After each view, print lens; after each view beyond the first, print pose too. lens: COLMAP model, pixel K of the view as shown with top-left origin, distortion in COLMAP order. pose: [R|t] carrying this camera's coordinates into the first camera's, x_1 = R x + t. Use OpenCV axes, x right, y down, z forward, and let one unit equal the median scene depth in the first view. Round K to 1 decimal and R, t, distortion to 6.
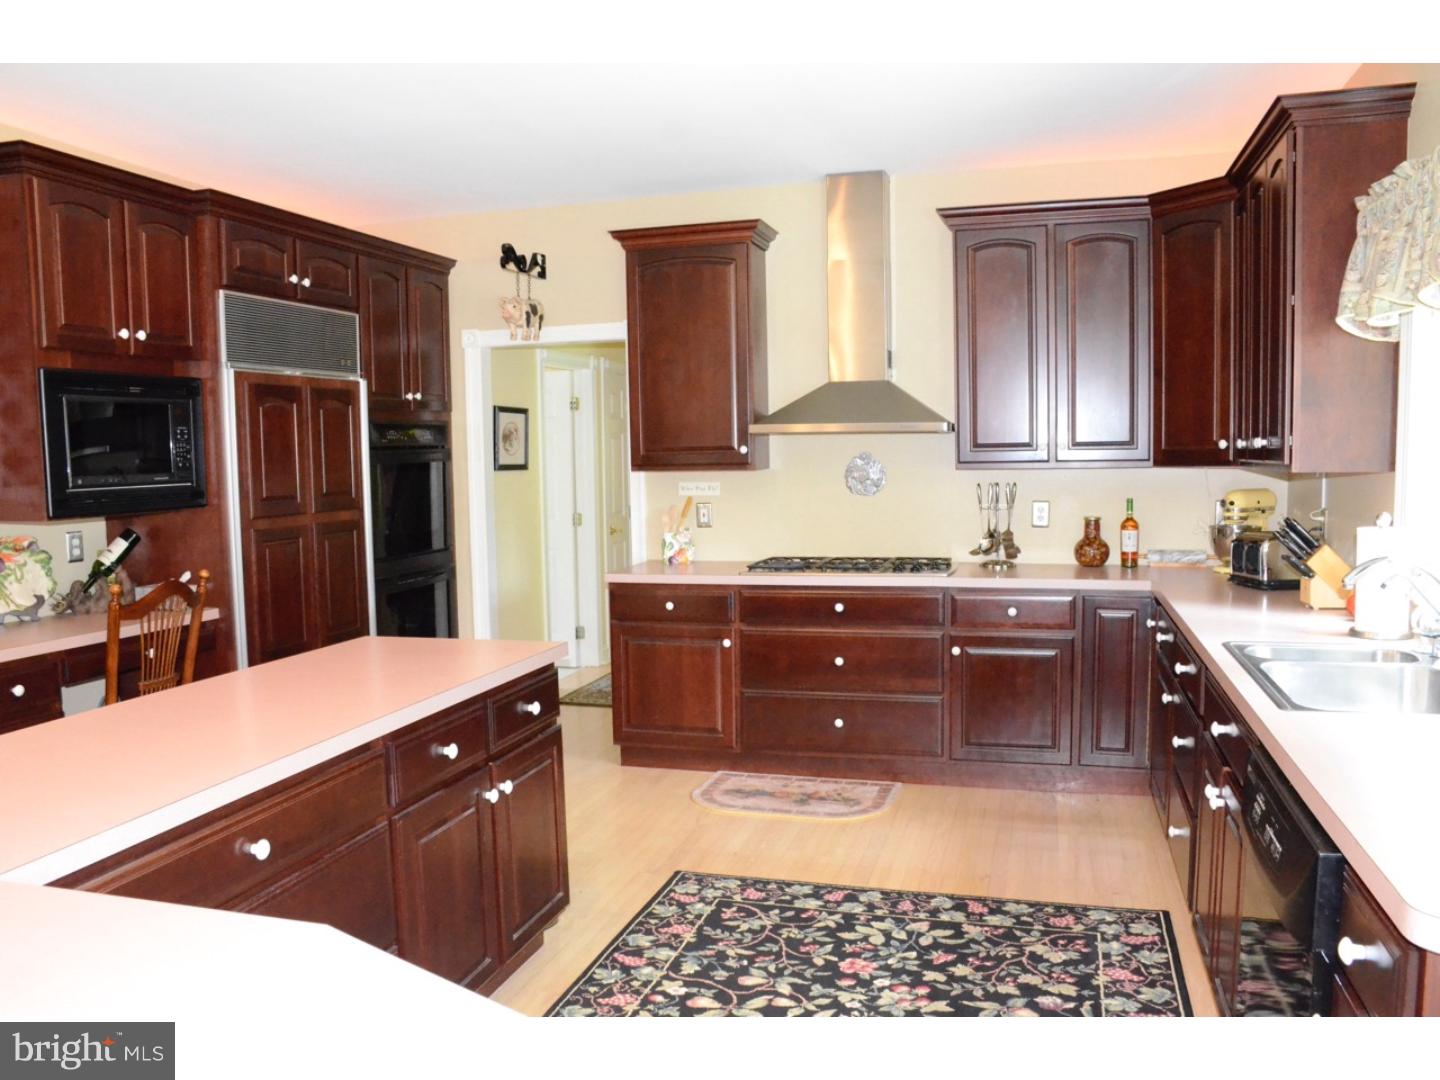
lens RADIAL K [[1149.7, 0, 720.0], [0, 1149.7, 540.0], [0, 0, 1]] dist [-0.075402, -0.000955]
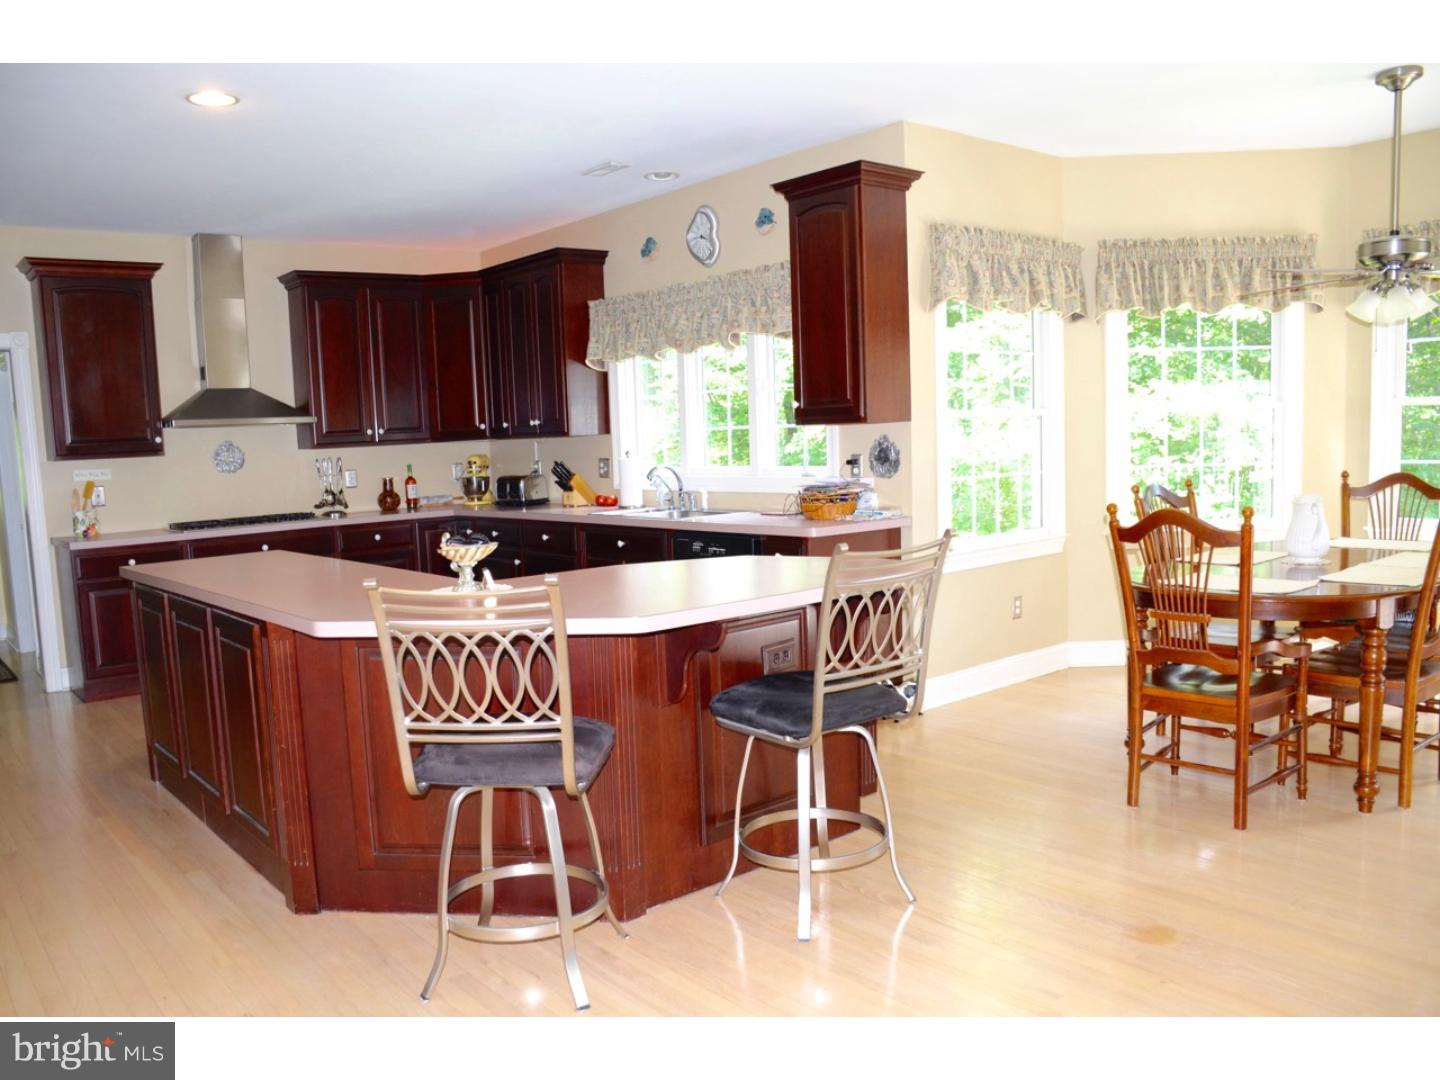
lens RADIAL K [[1113.8, 0, 720.0], [0, 1113.8, 540.0], [0, 0, 1]] dist [-0.001724, -0.000793]
pose [[0.566224, -0.093094, 0.818978, -0.666343], [0.101530, 0.993912, 0.042783, 0.044725], [-0.817975, 0.058926, 0.572228, -0.232589]]
